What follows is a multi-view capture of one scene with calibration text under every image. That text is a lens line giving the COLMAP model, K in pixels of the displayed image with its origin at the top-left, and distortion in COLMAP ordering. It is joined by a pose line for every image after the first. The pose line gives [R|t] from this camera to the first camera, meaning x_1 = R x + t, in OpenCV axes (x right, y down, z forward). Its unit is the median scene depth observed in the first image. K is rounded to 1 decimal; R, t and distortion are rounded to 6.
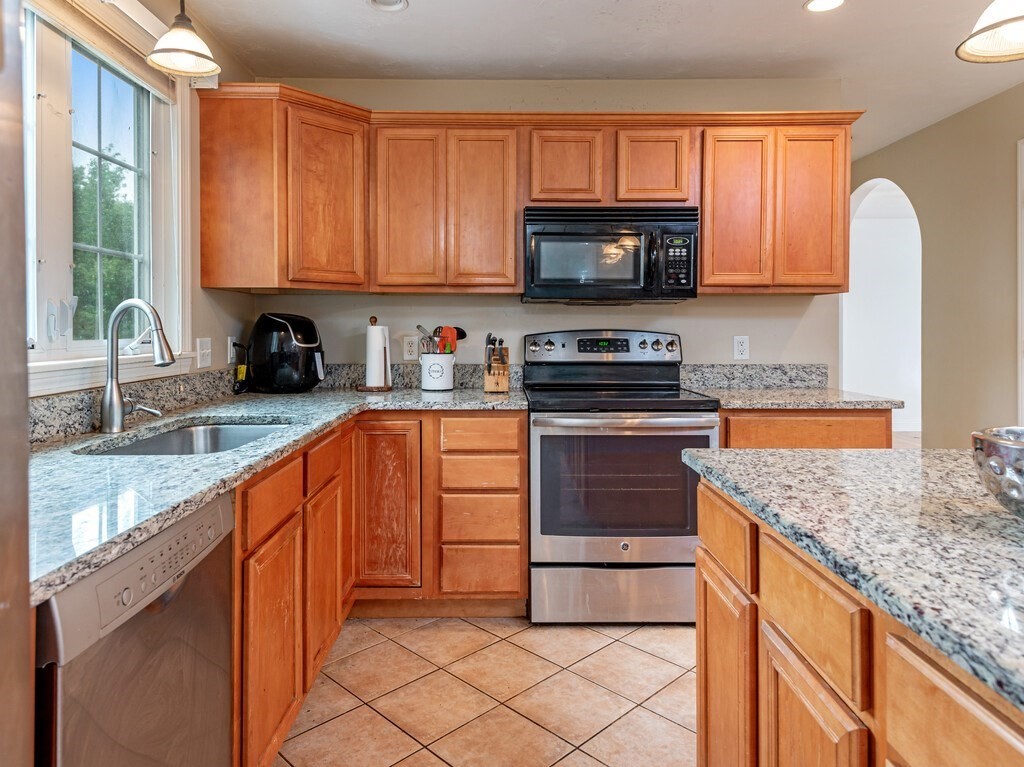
lens RADIAL K [[682.2, 0, 489.5], [0, 682.2, 340.1], [0, 0, 1]] dist [0.011350, 0.000870]
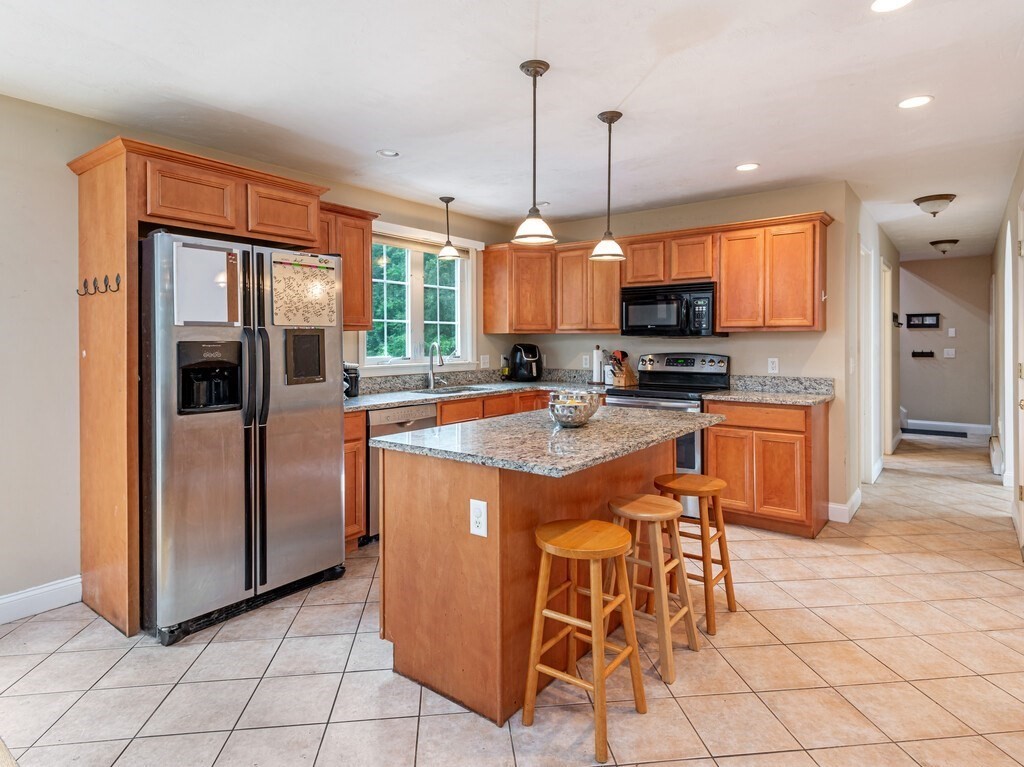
lens RADIAL K [[790.8, 0, 510.0], [0, 790.8, 378.3], [0, 0, 1]] dist [0.040880, 0.000717]
pose [[0.731848, 0.036169, -0.680507, 1.279666], [-0.006928, 0.998934, 0.045642, -0.041449], [0.681433, -0.028689, 0.731318, -0.786244]]
